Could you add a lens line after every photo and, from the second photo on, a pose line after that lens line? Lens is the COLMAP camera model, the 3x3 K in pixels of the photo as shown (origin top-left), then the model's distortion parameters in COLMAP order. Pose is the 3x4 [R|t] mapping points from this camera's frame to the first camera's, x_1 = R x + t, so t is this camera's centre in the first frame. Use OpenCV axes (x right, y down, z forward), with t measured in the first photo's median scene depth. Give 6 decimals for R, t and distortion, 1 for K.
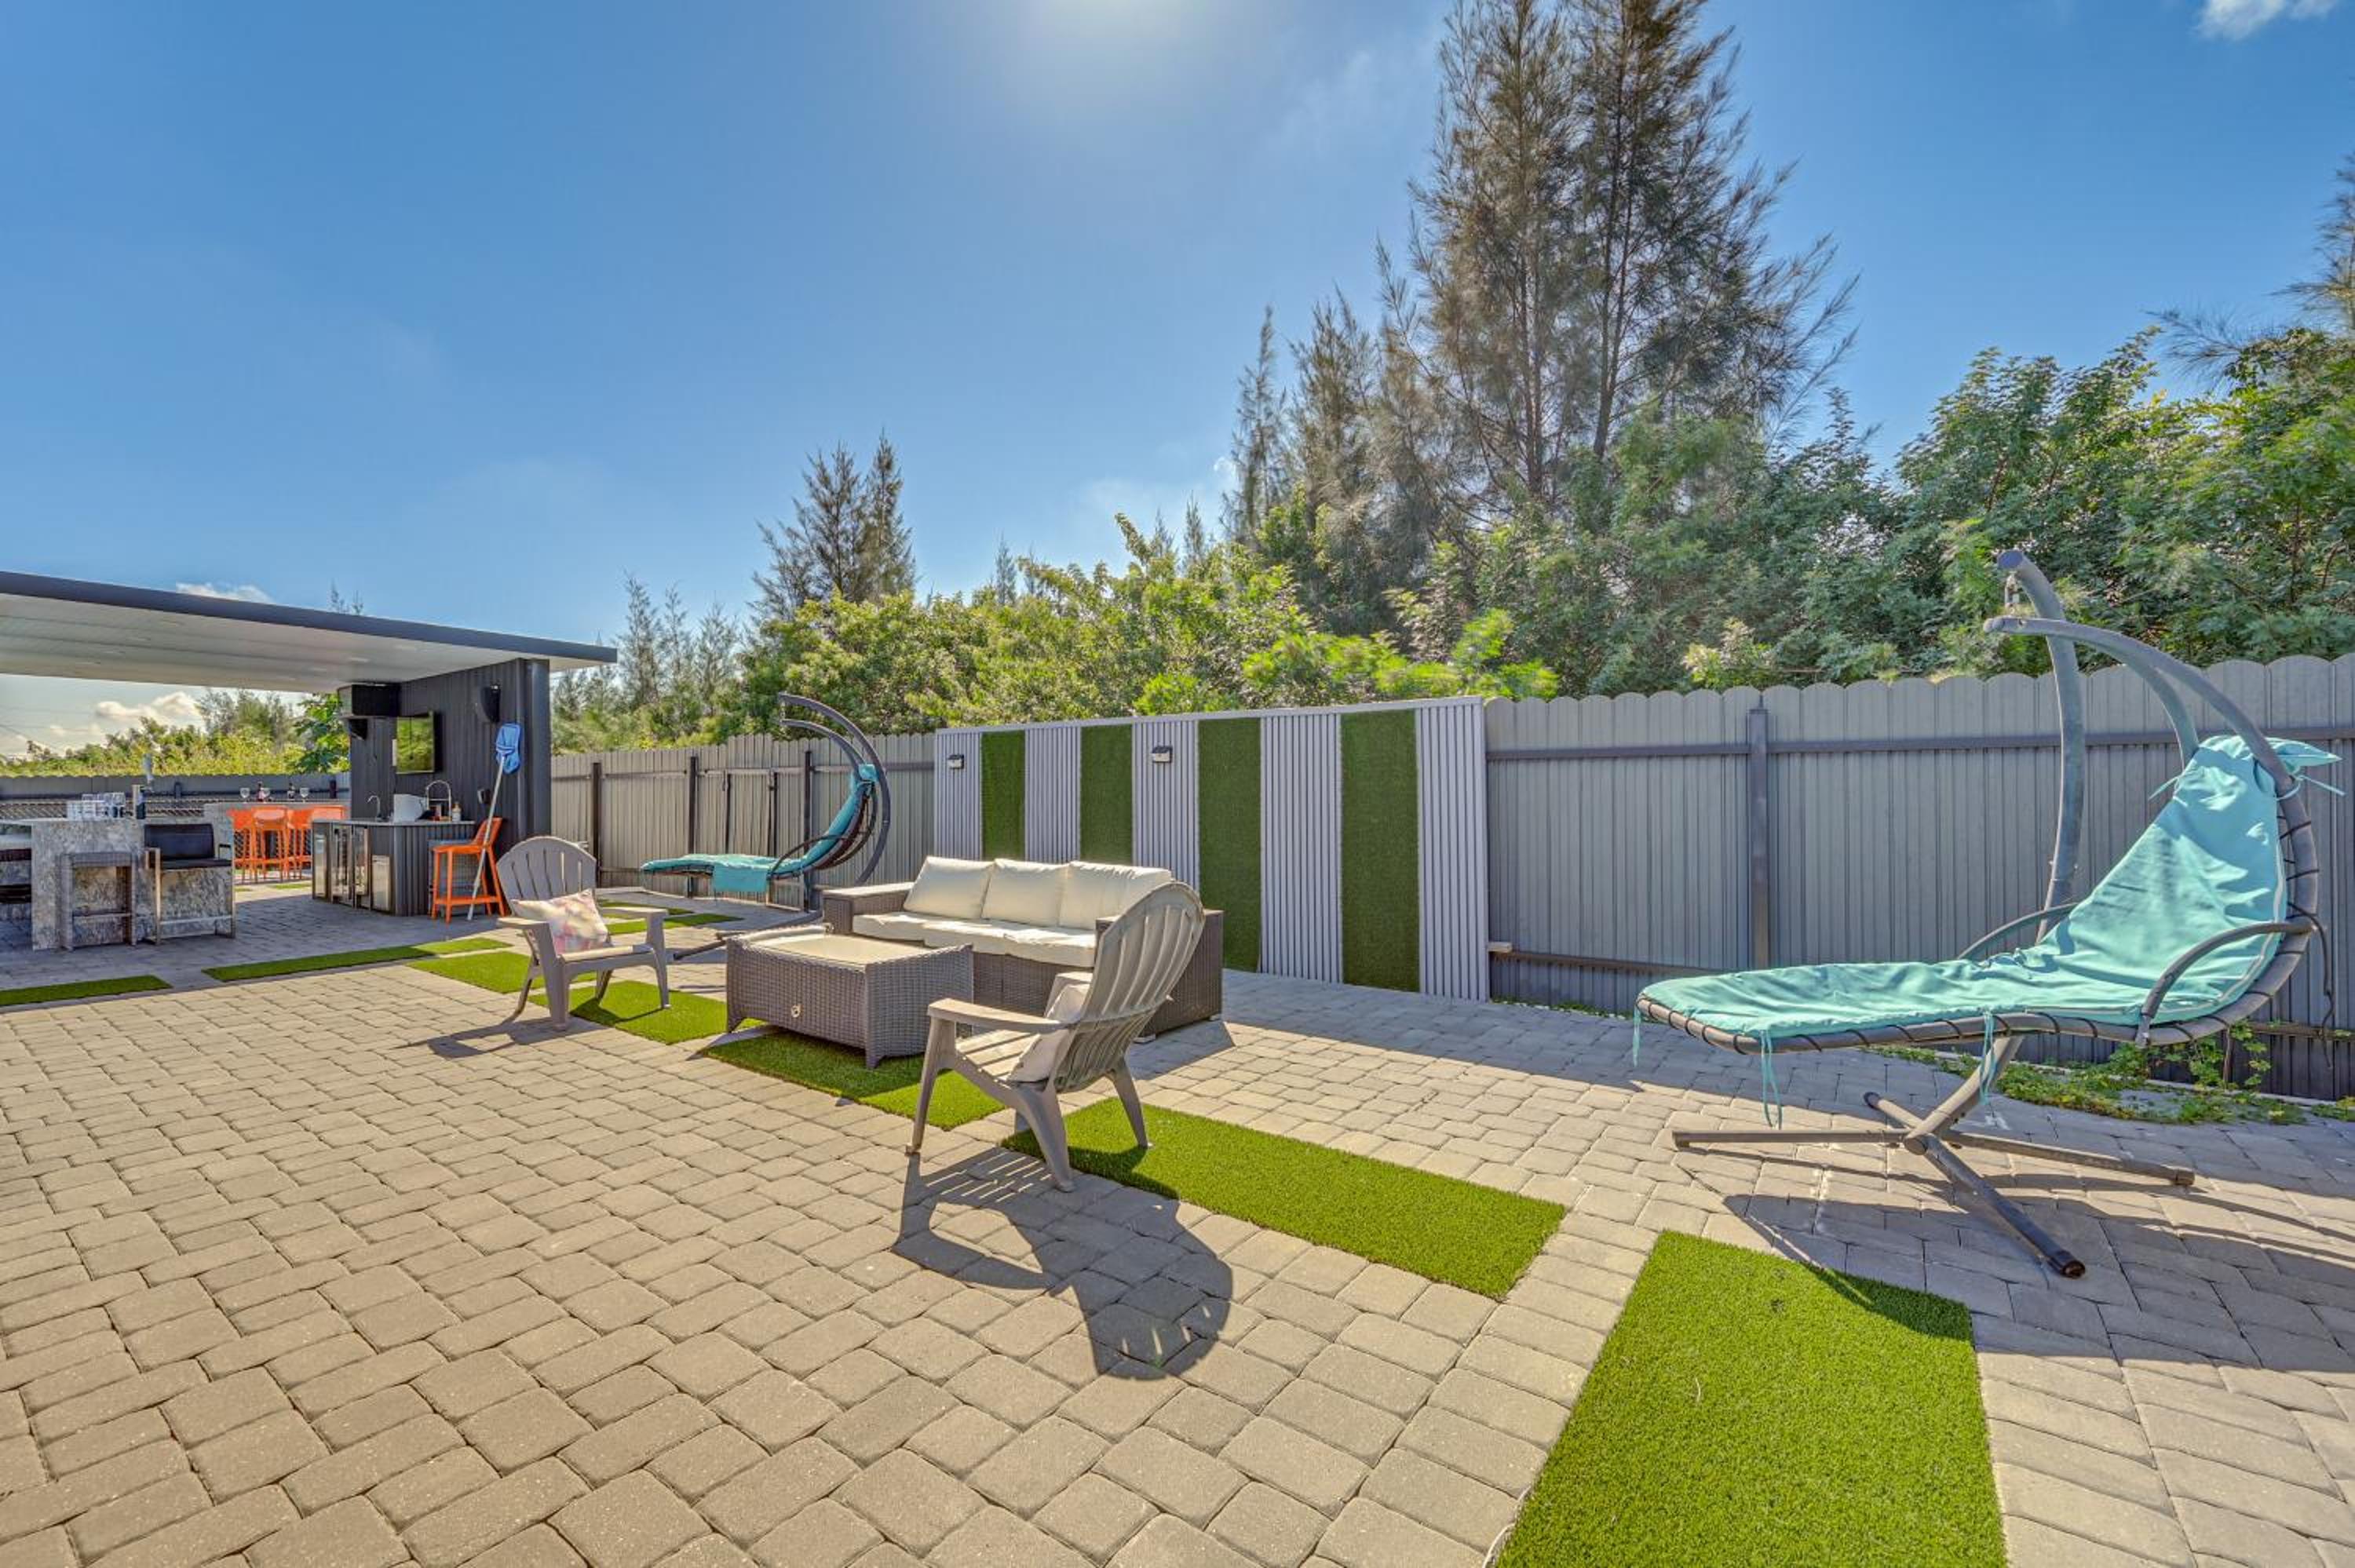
lens RADIAL K [[995.2, 0, 1151.9], [0, 995.2, 785.5], [0, 0, 1]] dist [-0.000613, 0.000569]
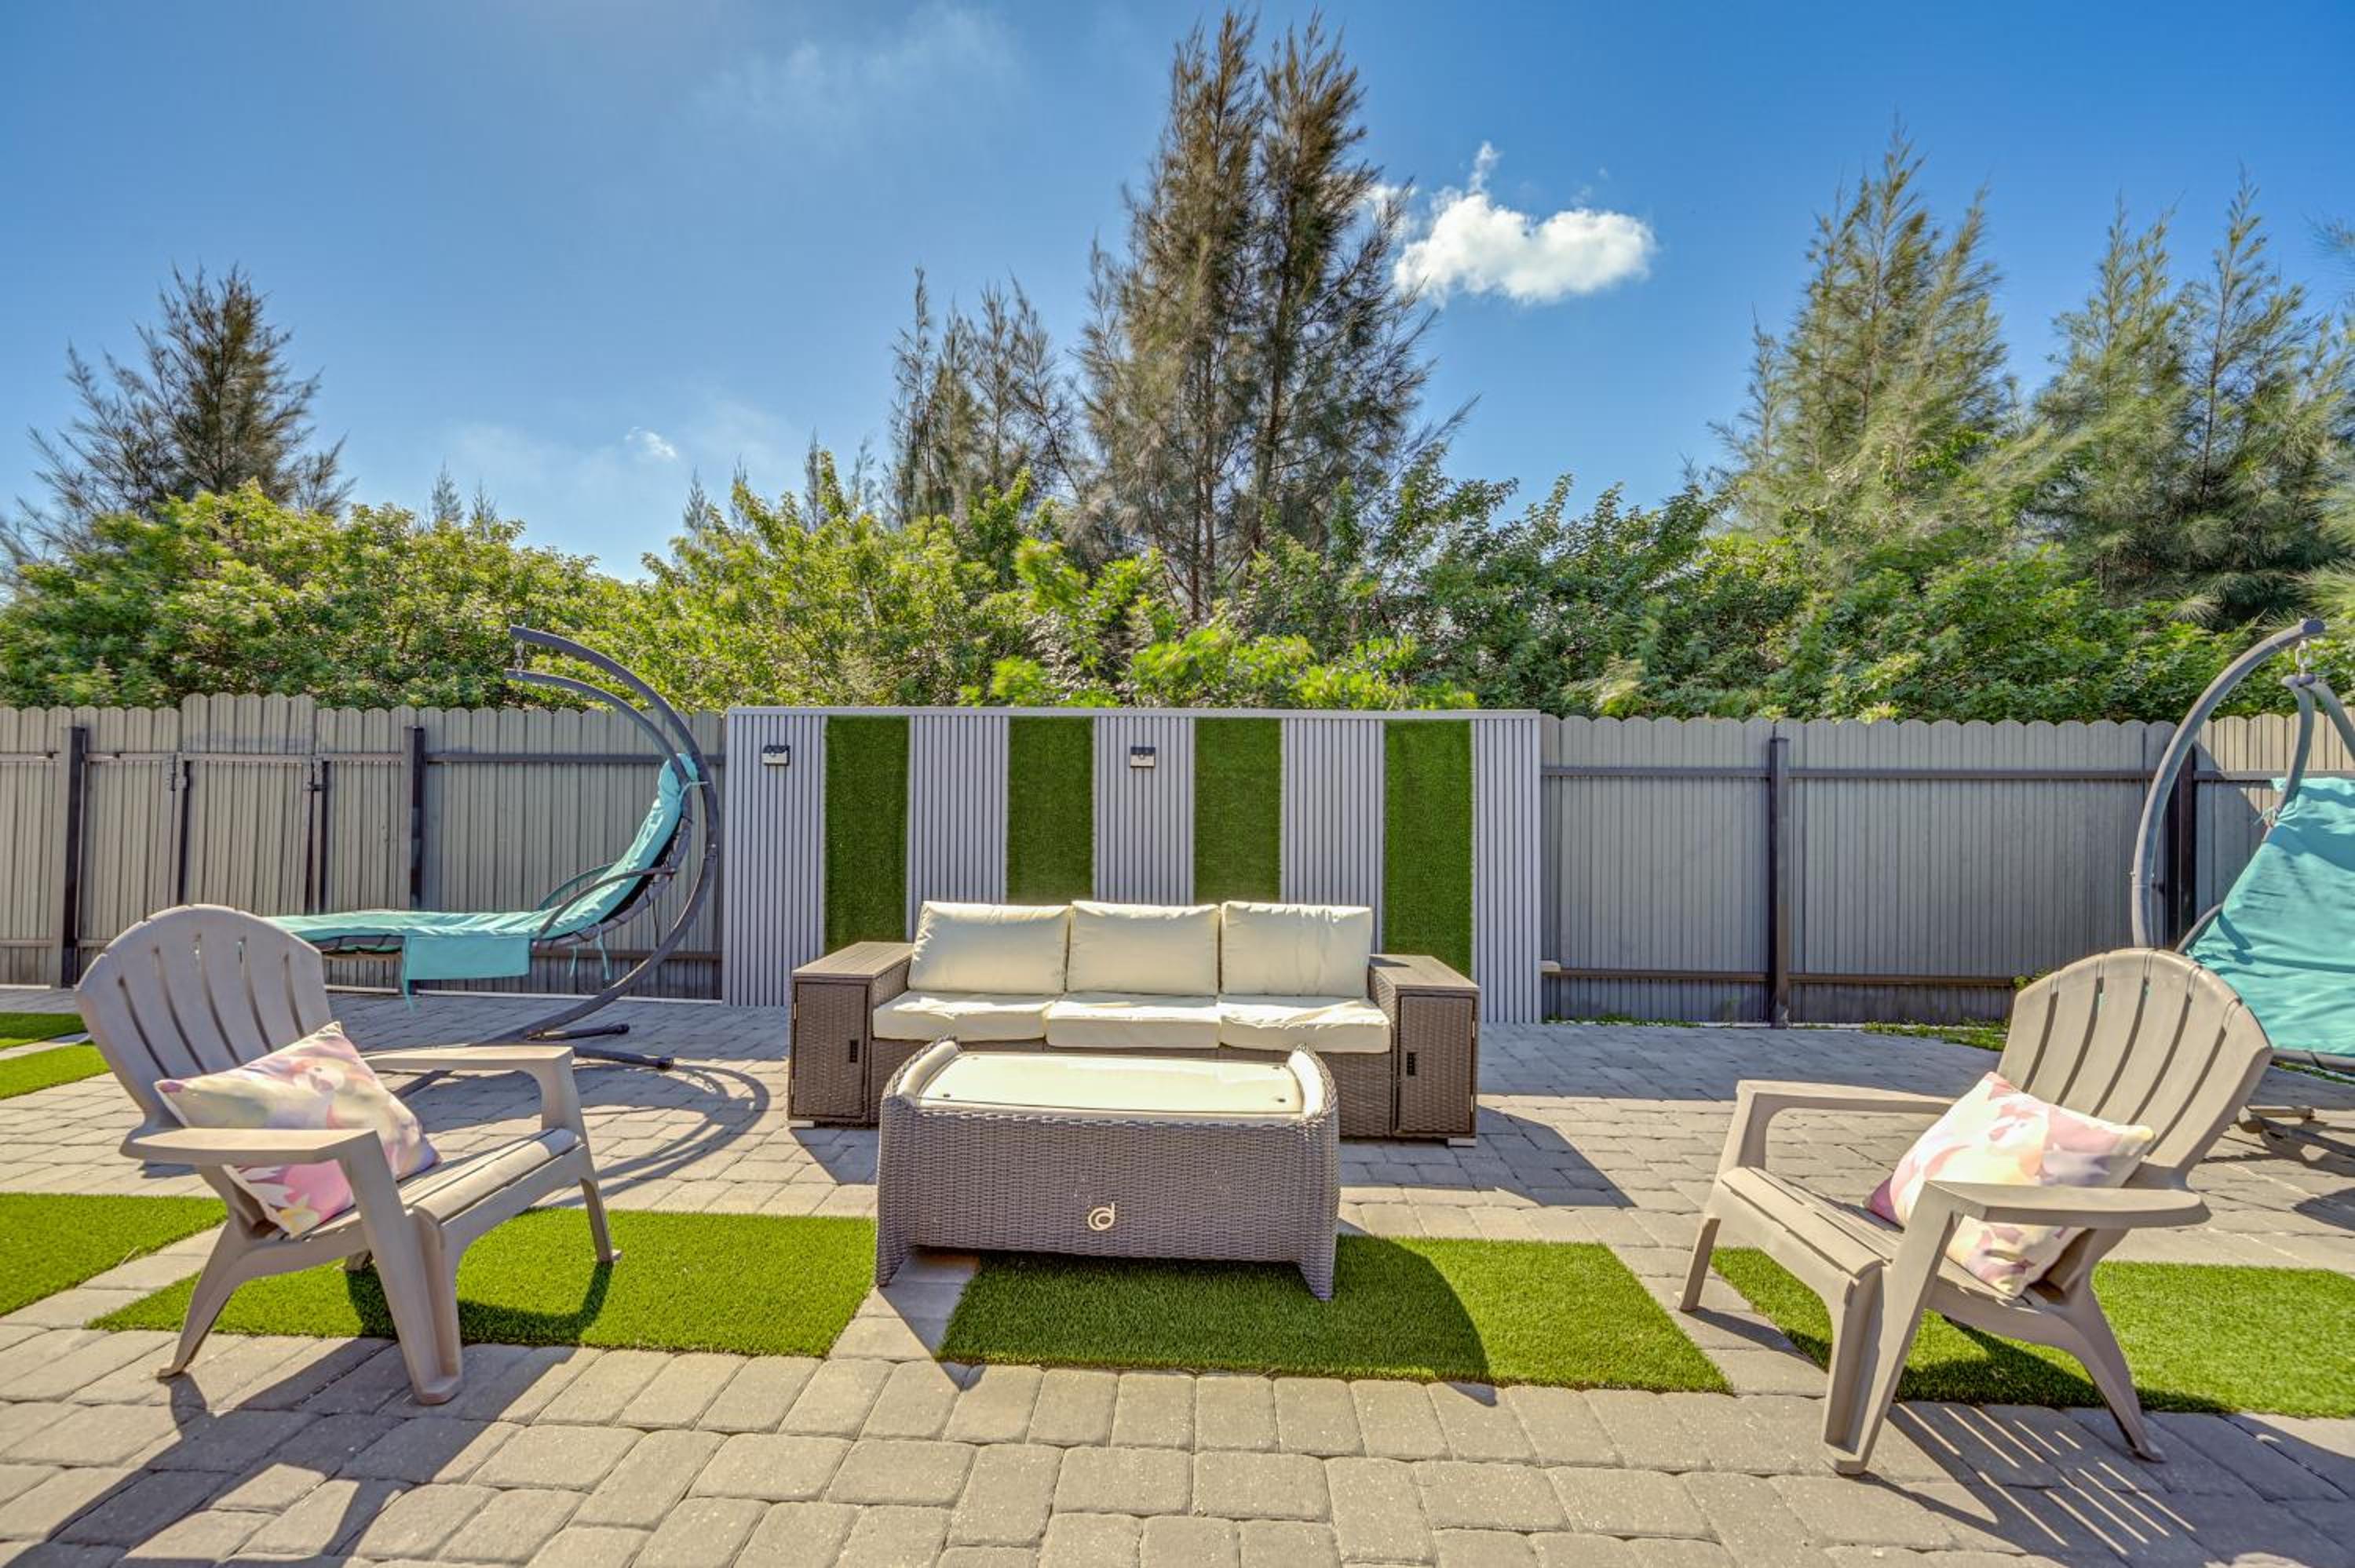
lens RADIAL K [[936.9, 0, 1177.2], [0, 936.9, 783.3], [0, 0, 1]] dist [0.002386, -0.000203]
pose [[0.823085, 0.021531, 0.567510, -0.388657], [-0.015513, 0.999761, -0.015431, 0.000809], [-0.567706, 0.003897, 0.823222, 0.356815]]
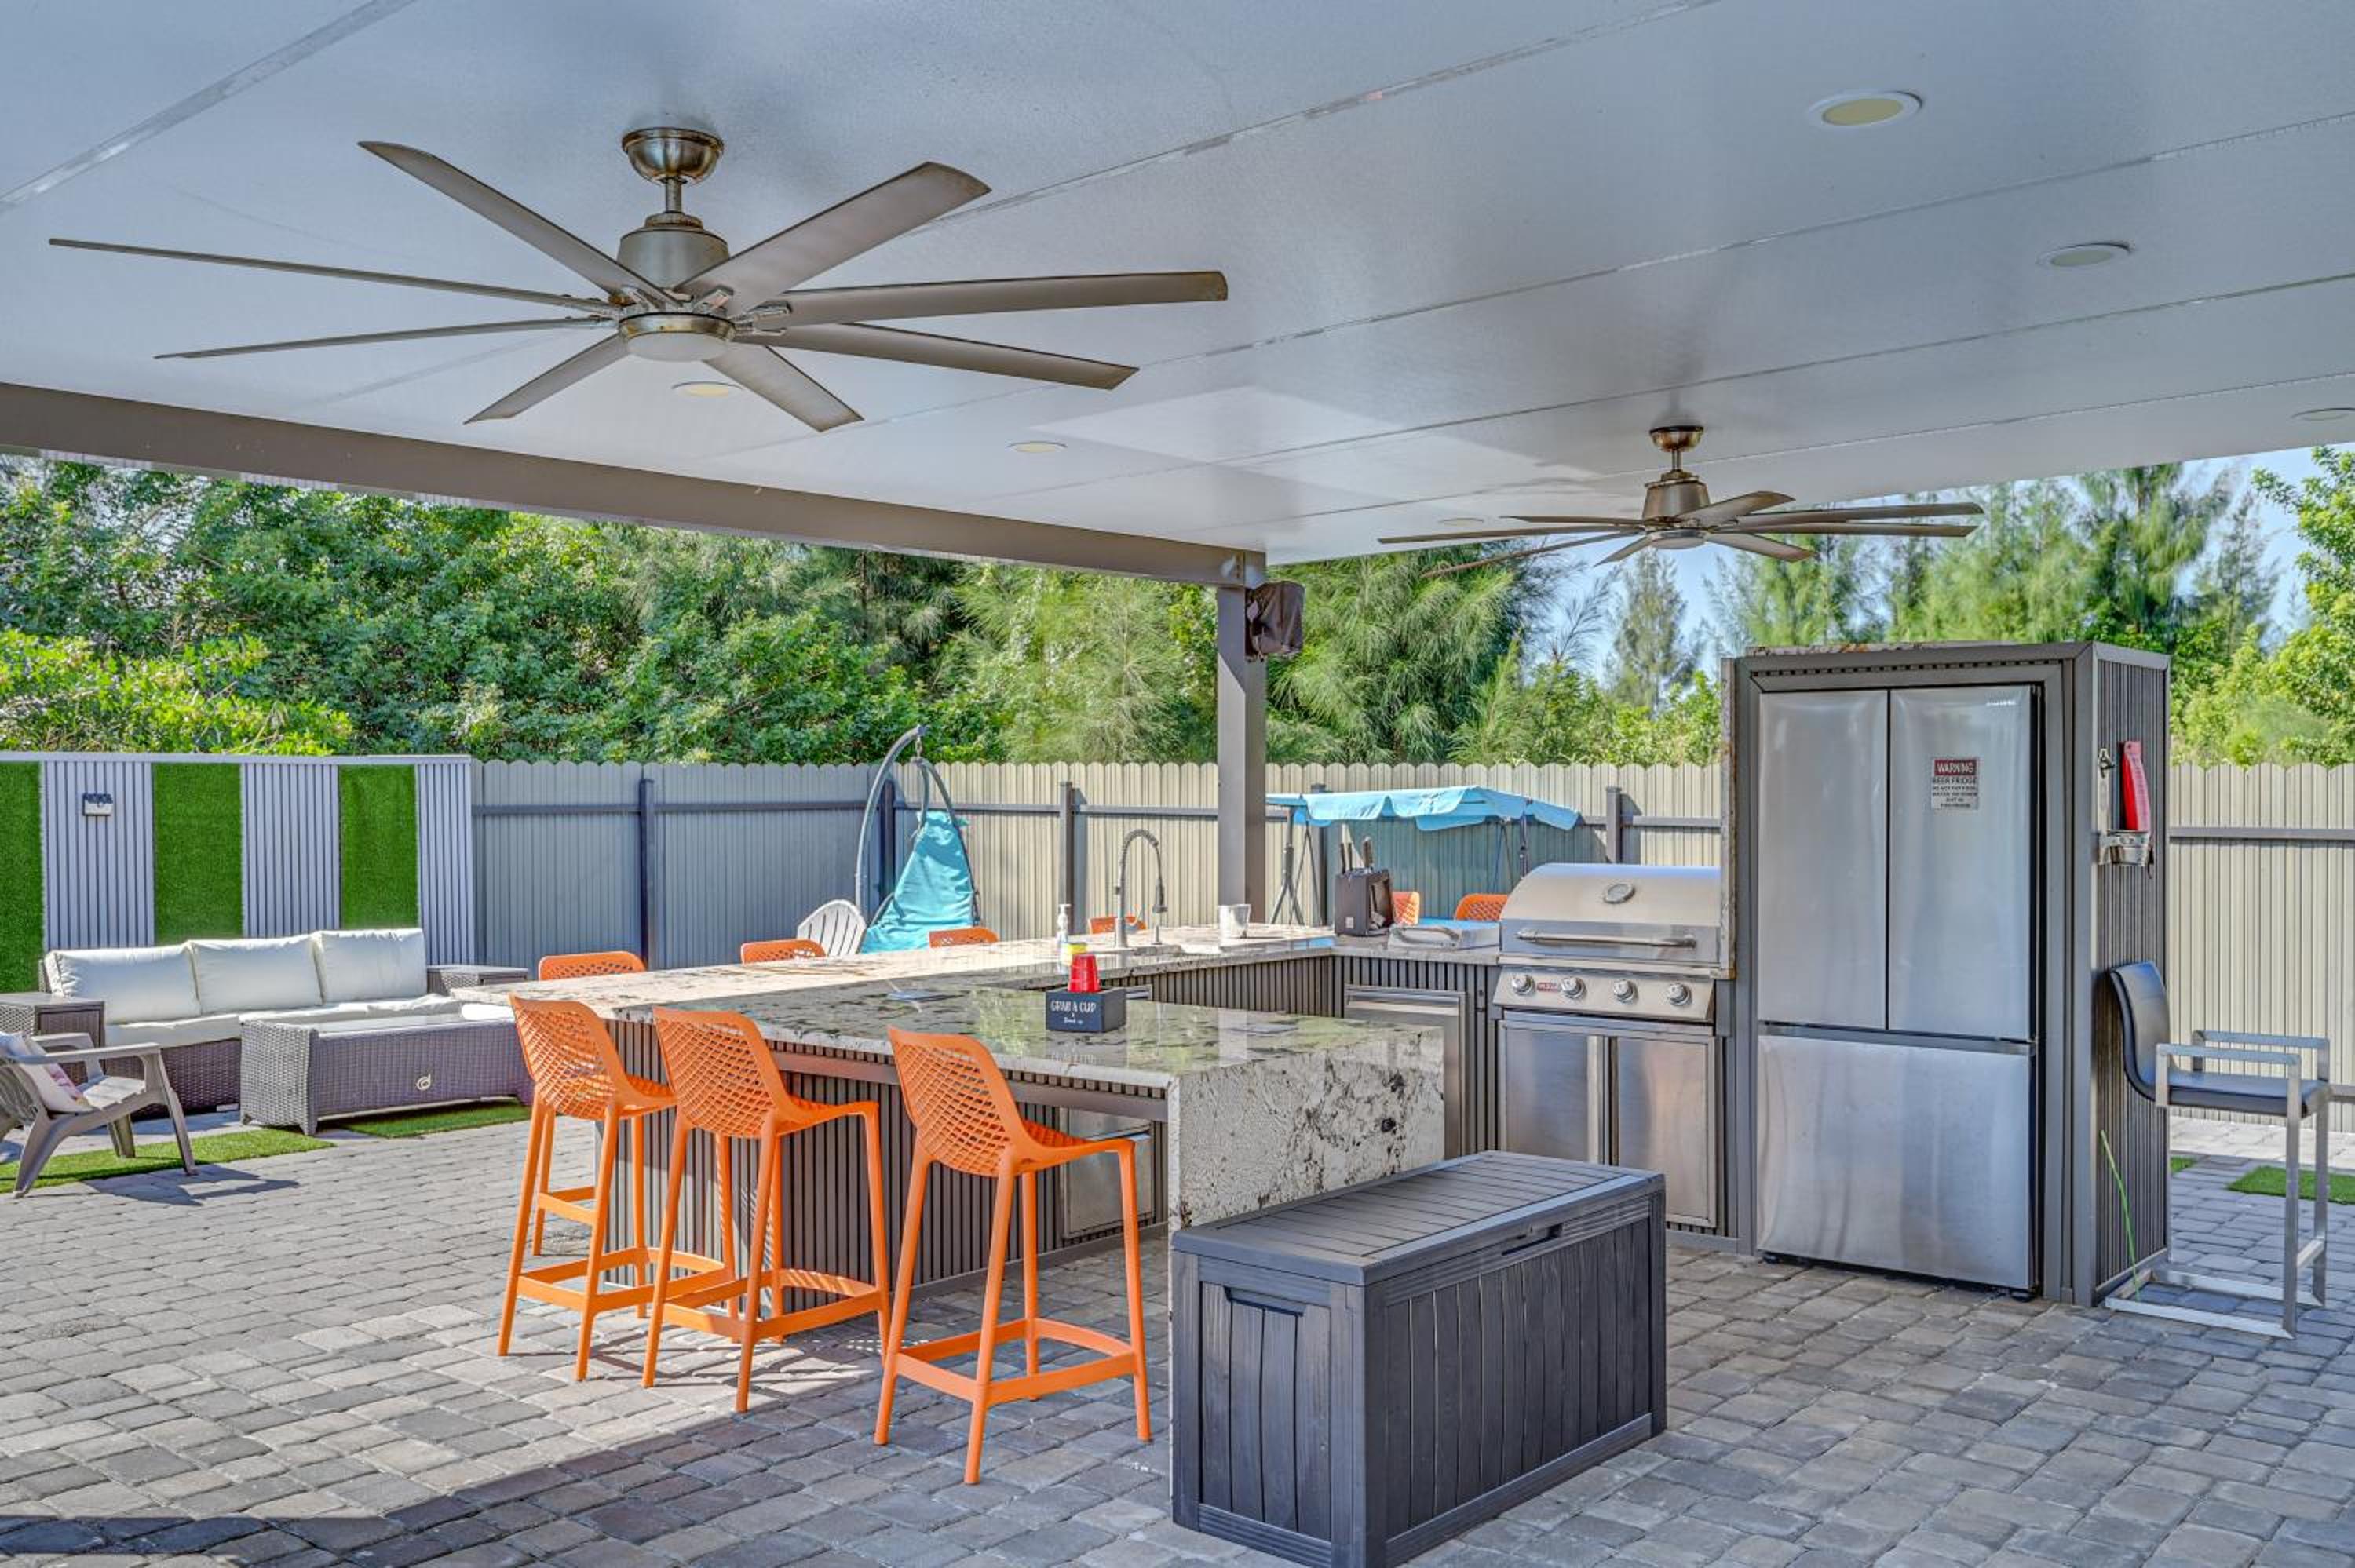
lens RADIAL K [[2008.2, 0, 1203.1], [0, 2008.2, 787.1], [0, 0, 1]] dist [0.036062, 0.006914]
pose [[0.017044, 0.010301, 0.999802, -1.447080], [0.005244, 0.999932, -0.010392, -0.022788], [-0.999841, 0.005420, 0.016989, 0.141088]]
